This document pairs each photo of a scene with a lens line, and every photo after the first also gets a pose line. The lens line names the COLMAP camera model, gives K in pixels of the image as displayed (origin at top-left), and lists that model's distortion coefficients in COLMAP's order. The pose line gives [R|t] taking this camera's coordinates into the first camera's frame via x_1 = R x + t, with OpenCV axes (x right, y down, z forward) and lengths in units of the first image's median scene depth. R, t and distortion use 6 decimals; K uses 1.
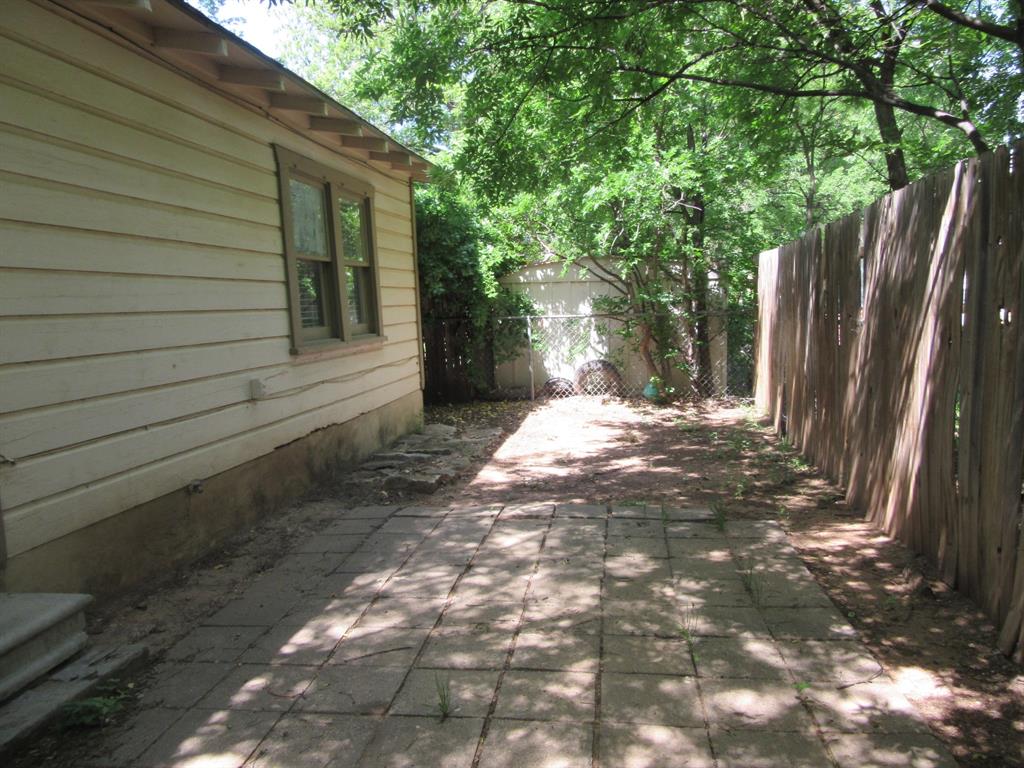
lens RADIAL K [[747.5, 0, 512.0], [0, 747.5, 384.0], [0, 0, 1]] dist [-0.048748, 0.003703]
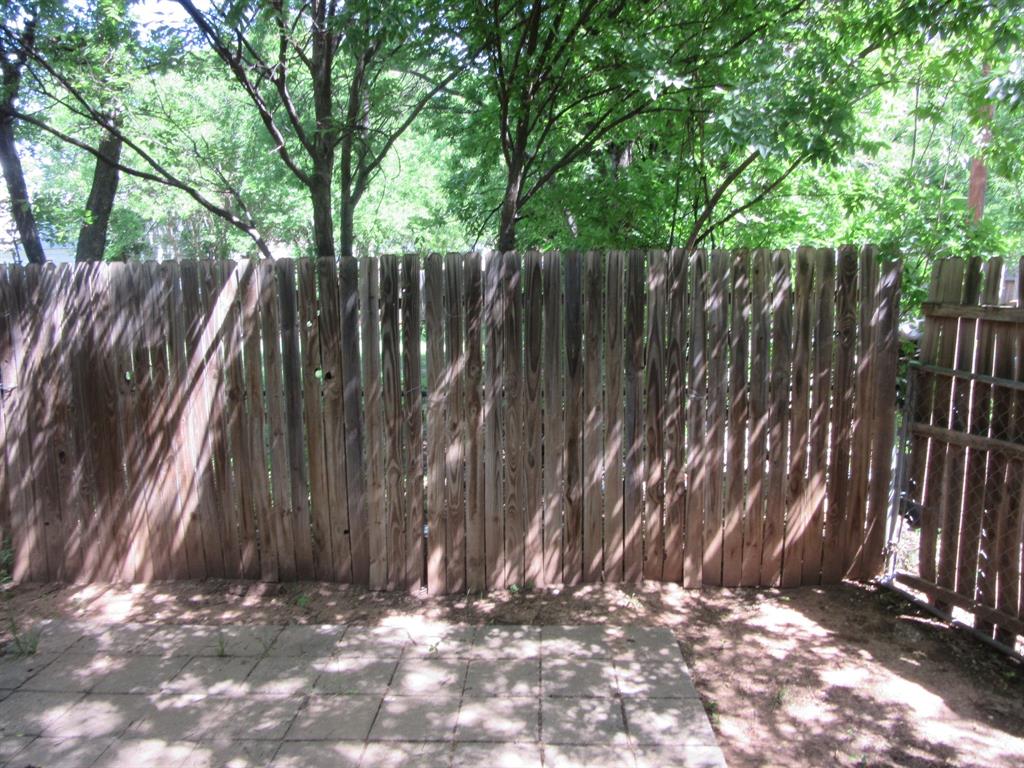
lens RADIAL K [[747.5, 0, 512.0], [0, 747.5, 384.0], [0, 0, 1]] dist [-0.048748, 0.003703]
pose [[-0.058323, -0.100044, 0.993272, -0.723381], [0.121683, 0.986834, 0.106540, -0.166086], [-0.990854, 0.127078, -0.045382, 0.616532]]
